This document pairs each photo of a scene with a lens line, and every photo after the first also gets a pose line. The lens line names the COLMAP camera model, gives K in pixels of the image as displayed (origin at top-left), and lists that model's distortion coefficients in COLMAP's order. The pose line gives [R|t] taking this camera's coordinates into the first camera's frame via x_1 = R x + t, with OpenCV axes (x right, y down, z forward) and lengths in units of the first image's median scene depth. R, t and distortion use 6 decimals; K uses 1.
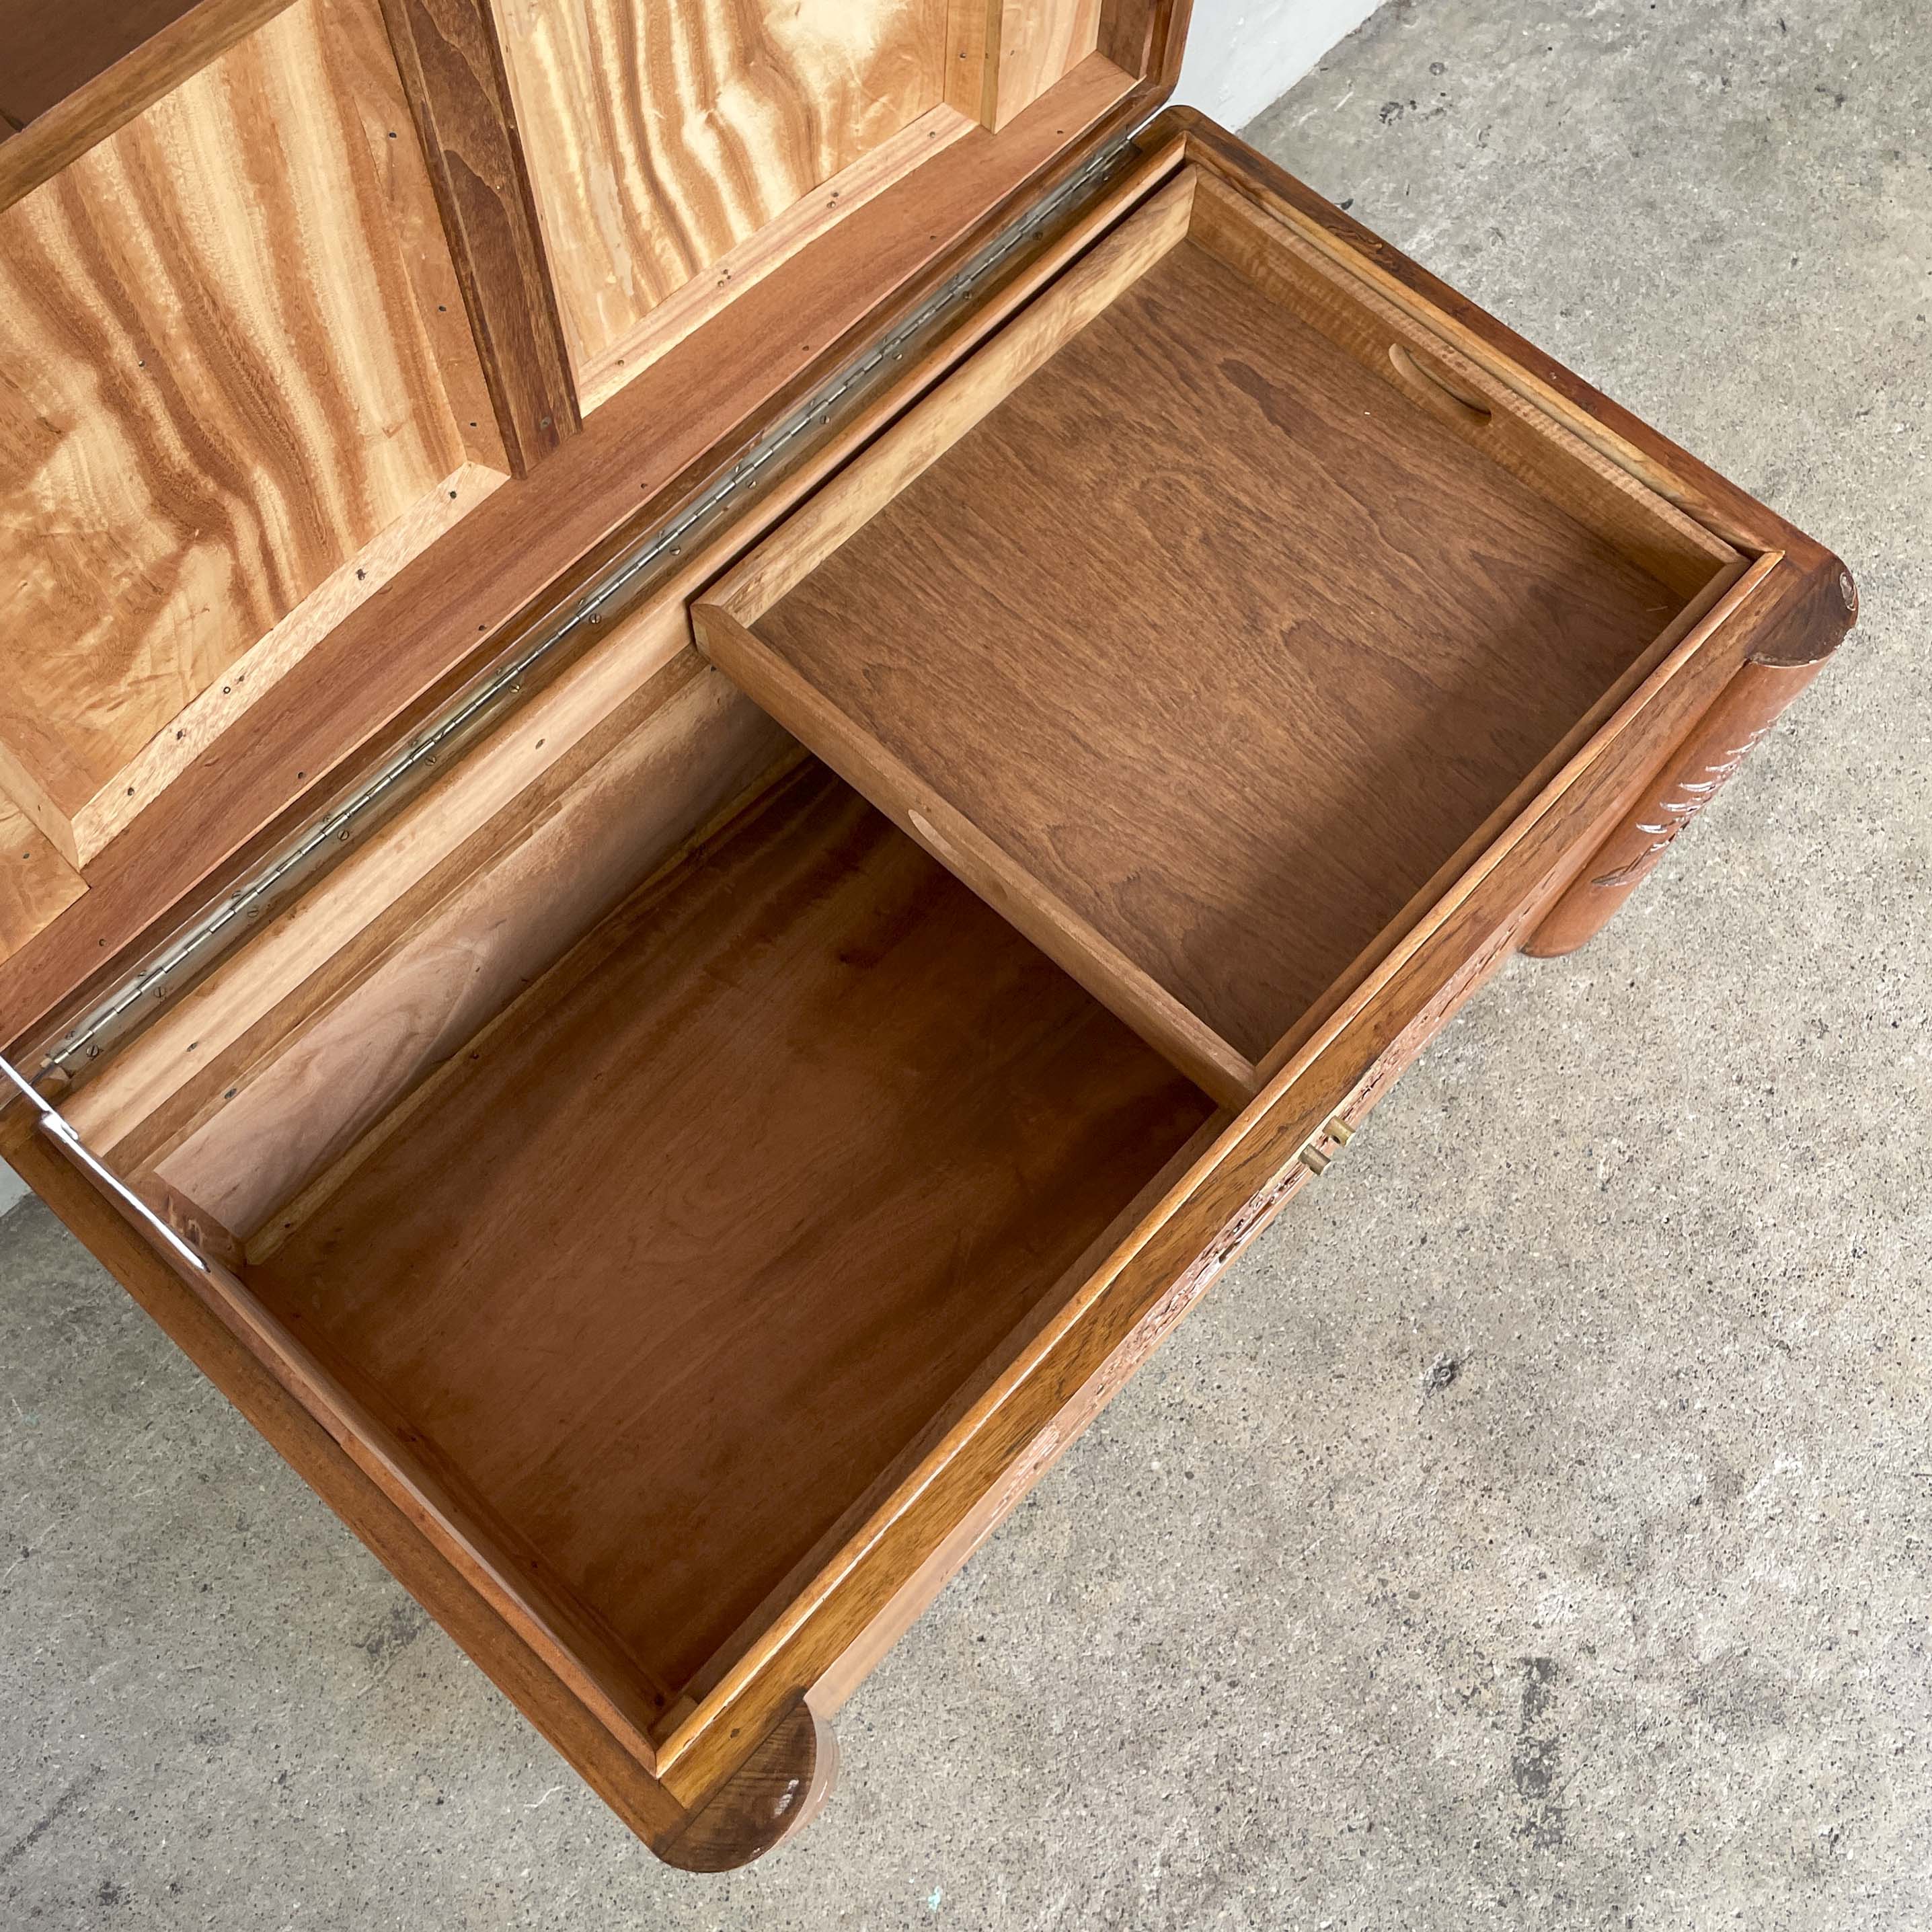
lens RADIAL K [[2044.8, 0, 888.2], [0, 2044.8, 920.4], [0, 0, 1]] dist [0.063197, 0.000000]
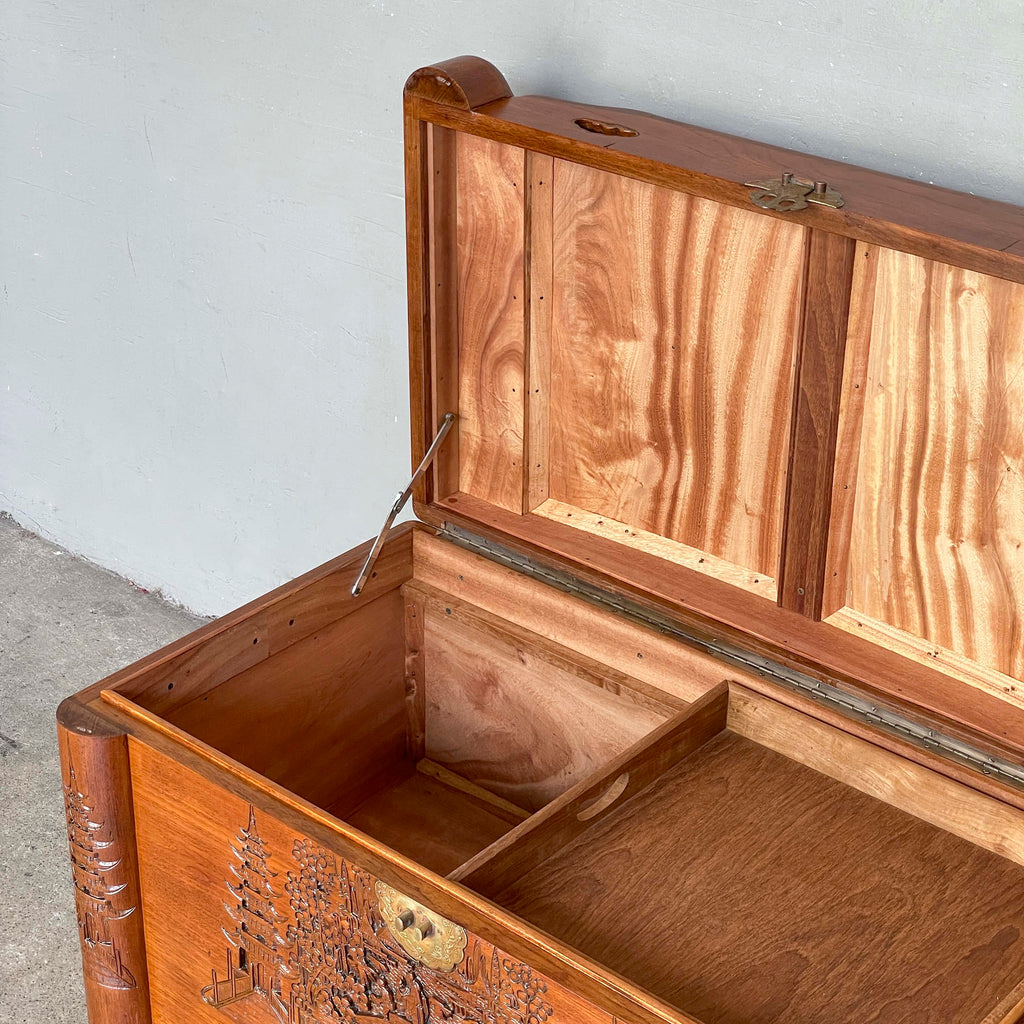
lens RADIAL K [[1996.2, 0, 517.5], [0, 1996.2, 506.4], [0, 0, 1]] dist [0.108978, 0.000000]
pose [[0.052232, 0.463790, -0.884404, 1.150547], [-0.928321, 0.348982, 0.128184, -0.222986], [0.368092, 0.814315, 0.448775, 0.042615]]
